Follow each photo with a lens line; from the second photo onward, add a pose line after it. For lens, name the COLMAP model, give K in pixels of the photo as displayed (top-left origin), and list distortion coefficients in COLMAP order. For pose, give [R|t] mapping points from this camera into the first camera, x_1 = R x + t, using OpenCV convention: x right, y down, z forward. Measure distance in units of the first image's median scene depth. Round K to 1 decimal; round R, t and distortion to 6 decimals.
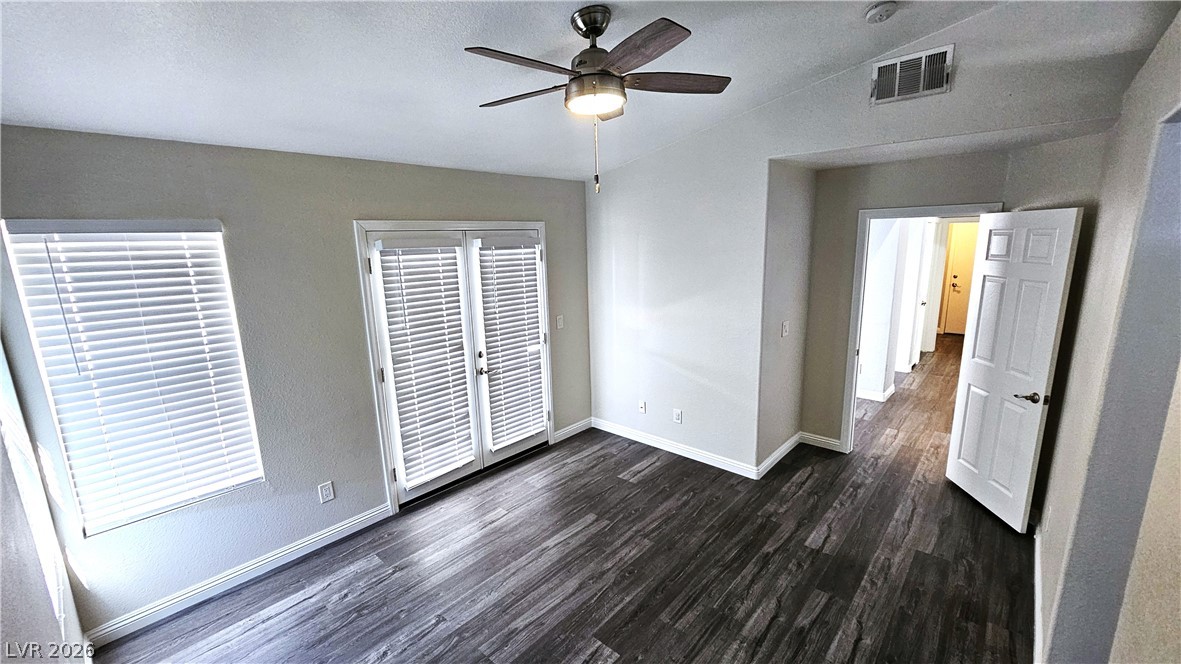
lens RADIAL K [[481.8, 0, 594.7], [0, 481.8, 335.6], [0, 0, 1]] dist [-0.001582, -0.000128]
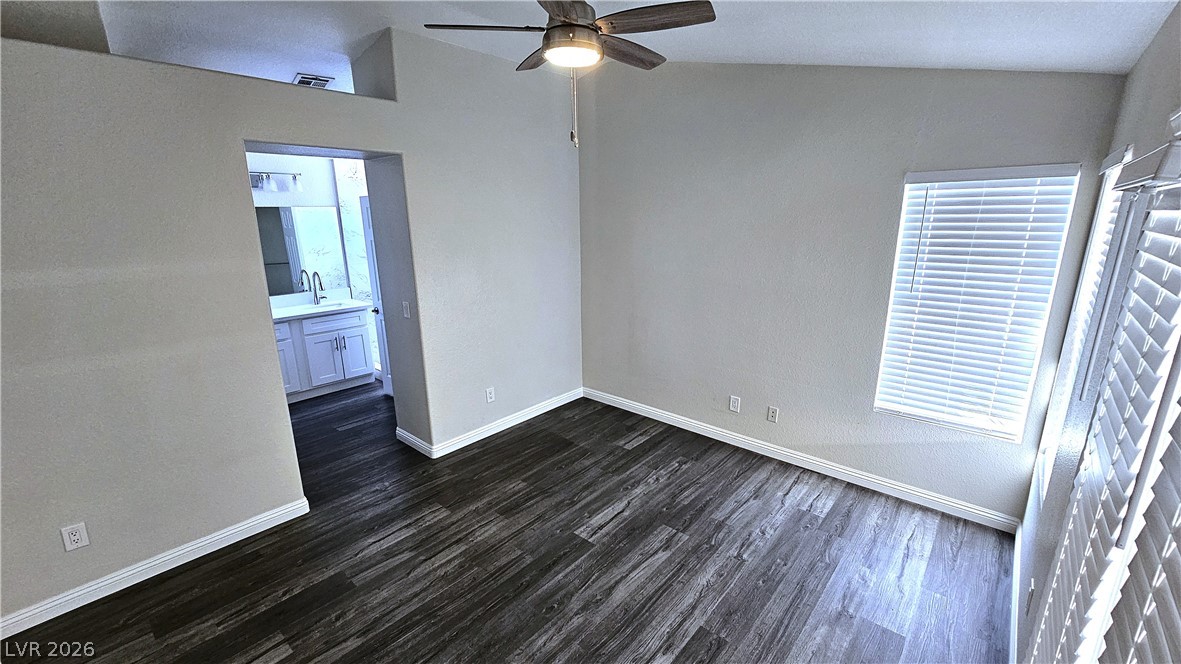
lens RADIAL K [[481.8, 0, 590.7], [0, 481.8, 332.9], [0, 0, 1]] dist [-0.001582, -0.000128]
pose [[-0.999585, 0.028311, 0.005360, -0.012519], [0.027777, 0.897322, 0.440501, -0.318172], [0.007661, 0.440467, -0.897736, 1.666949]]
